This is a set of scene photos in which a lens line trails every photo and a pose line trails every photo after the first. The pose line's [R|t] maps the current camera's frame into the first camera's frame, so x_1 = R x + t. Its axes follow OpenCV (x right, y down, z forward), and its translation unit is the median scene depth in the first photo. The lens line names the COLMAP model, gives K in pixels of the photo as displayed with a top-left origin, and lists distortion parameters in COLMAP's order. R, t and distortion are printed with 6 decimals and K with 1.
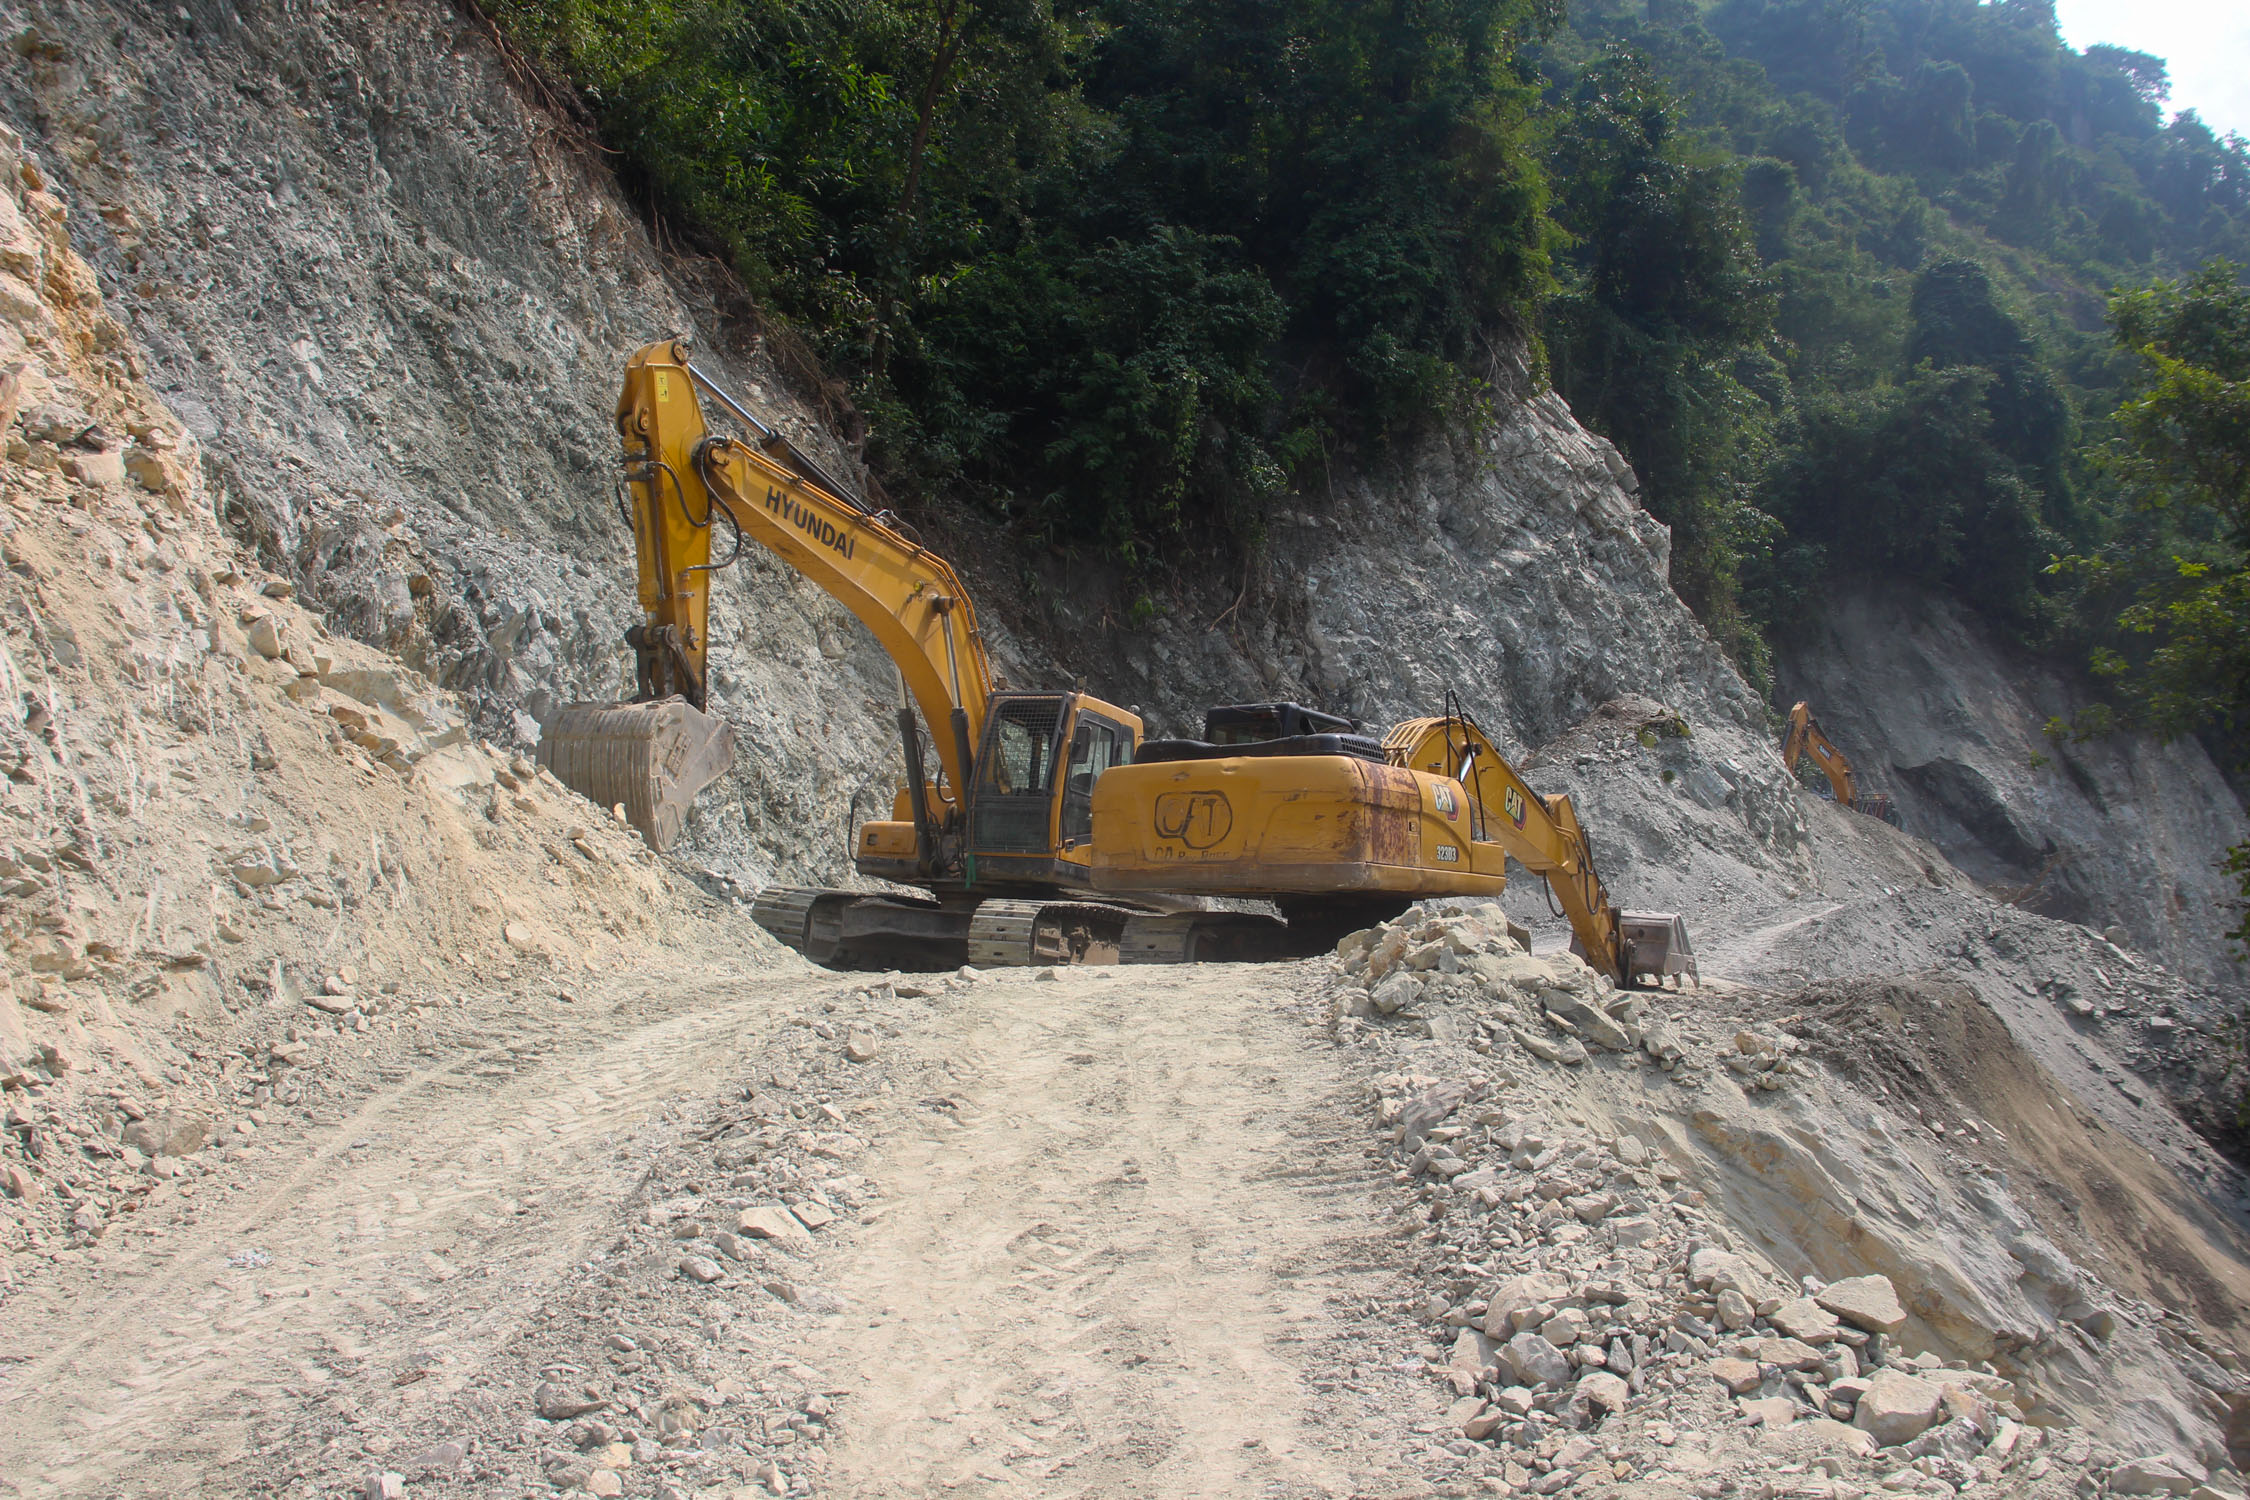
lens RADIAL K [[1881.6, 0, 1128.1], [0, 1881.6, 755.4], [0, 0, 1]] dist [-0.074045, 0.050672]
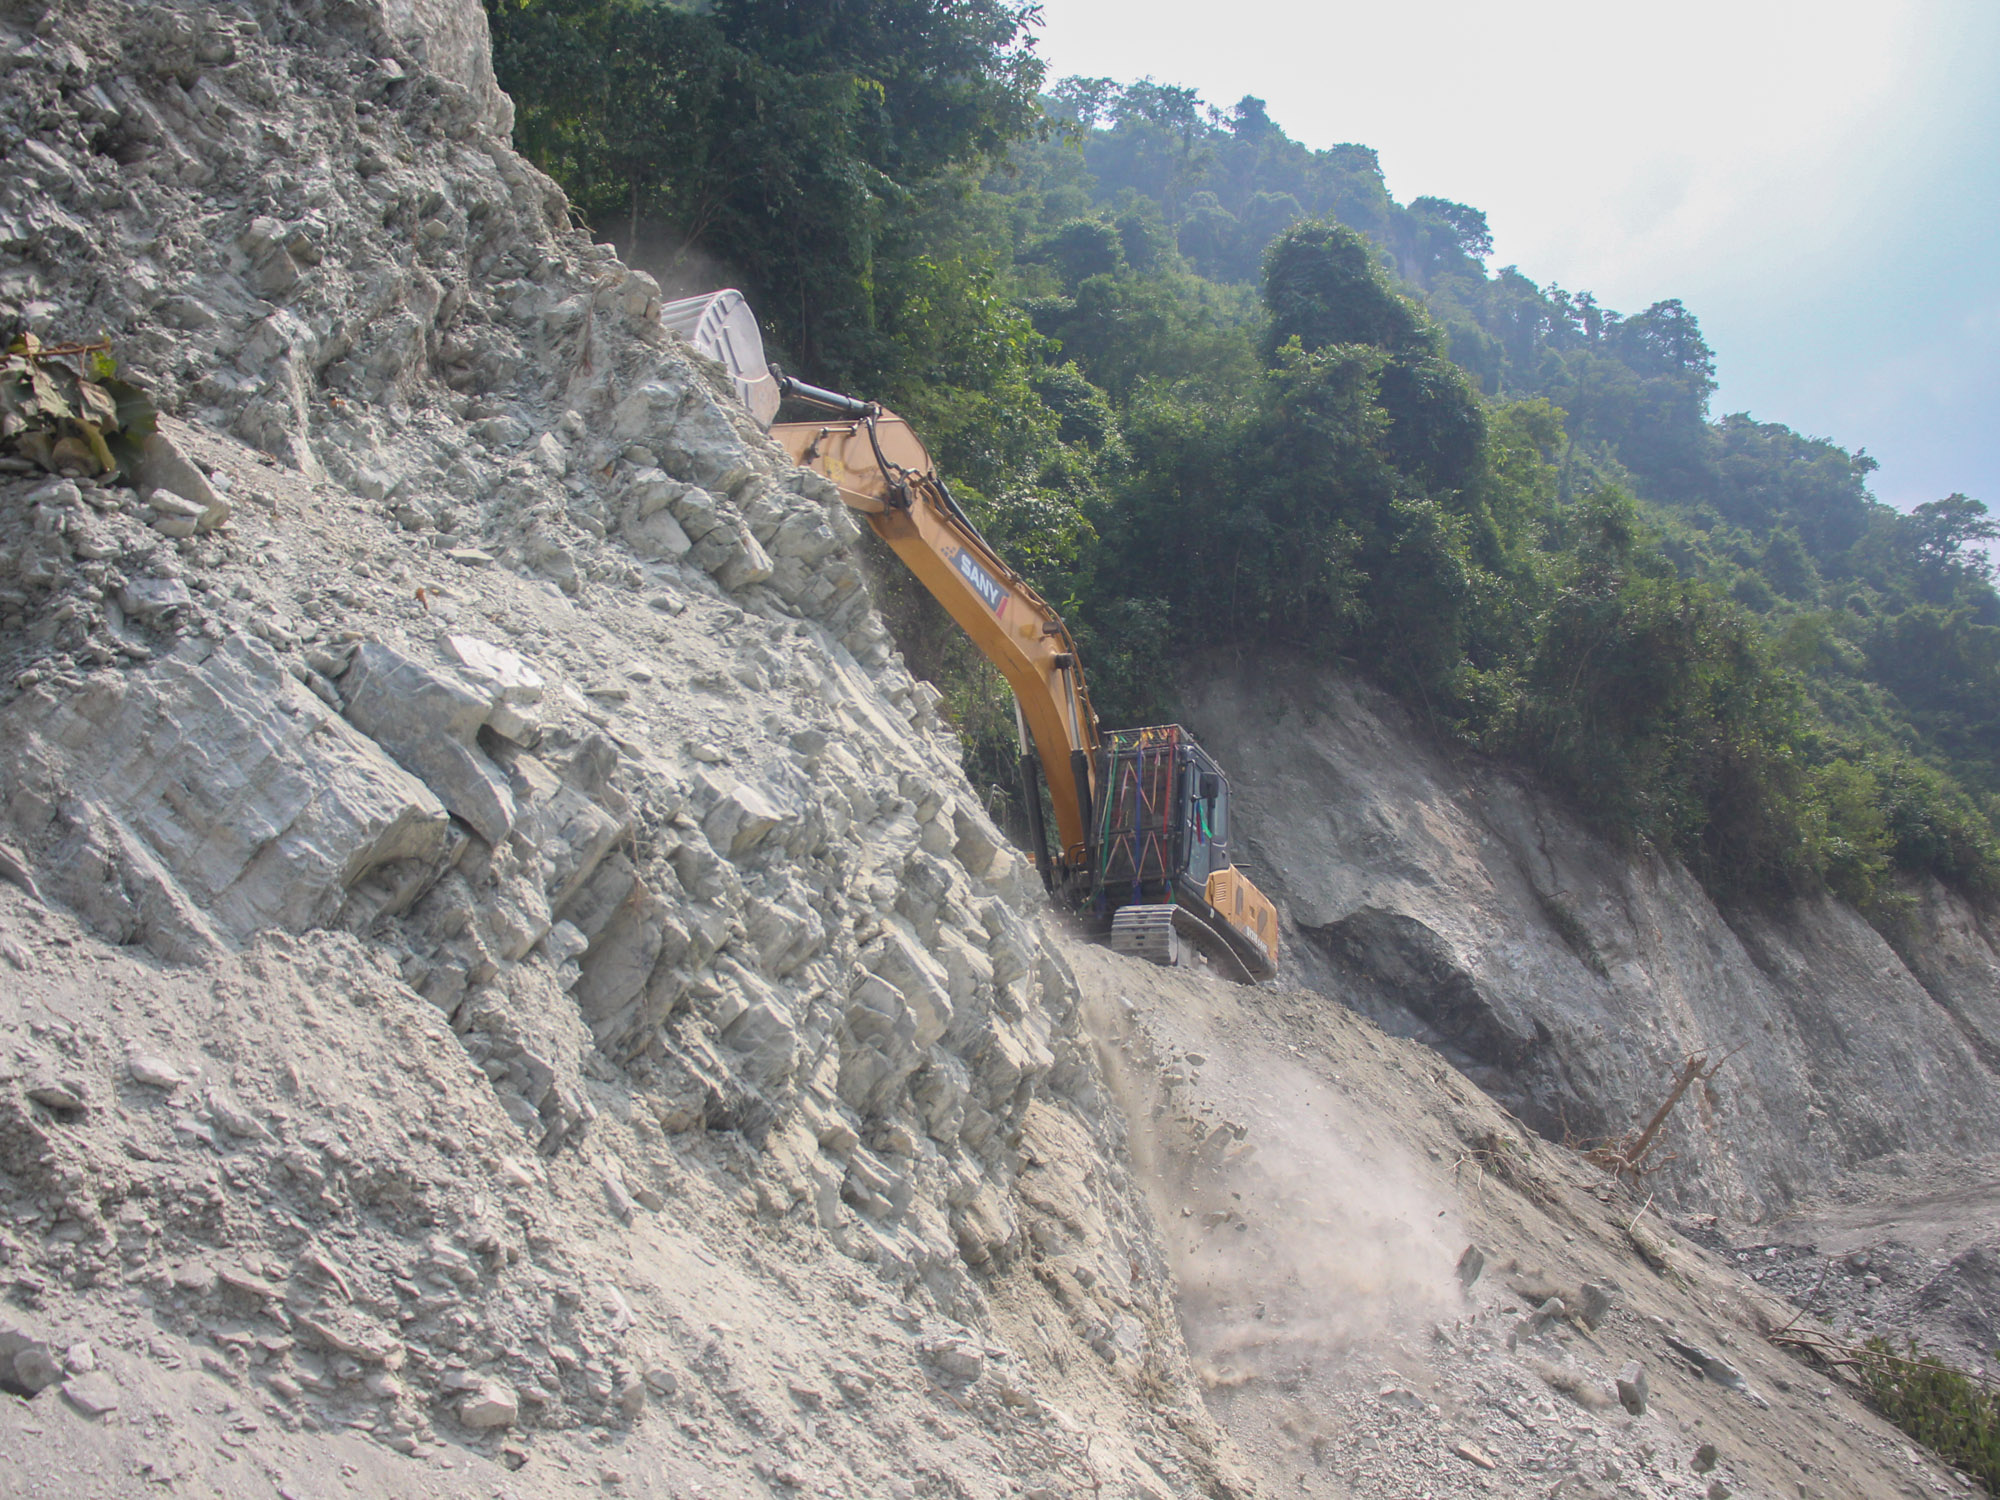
lens RADIAL K [[2005.1, 0, 998.6], [0, 2005.1, 751.6], [0, 0, 1]] dist [-0.087348, 0.000000]
pose [[0.966028, -0.035310, 0.256013, 0.131976], [0.064758, 0.992091, -0.107524, 0.013029], [-0.250192, 0.120450, 0.960675, 0.341292]]
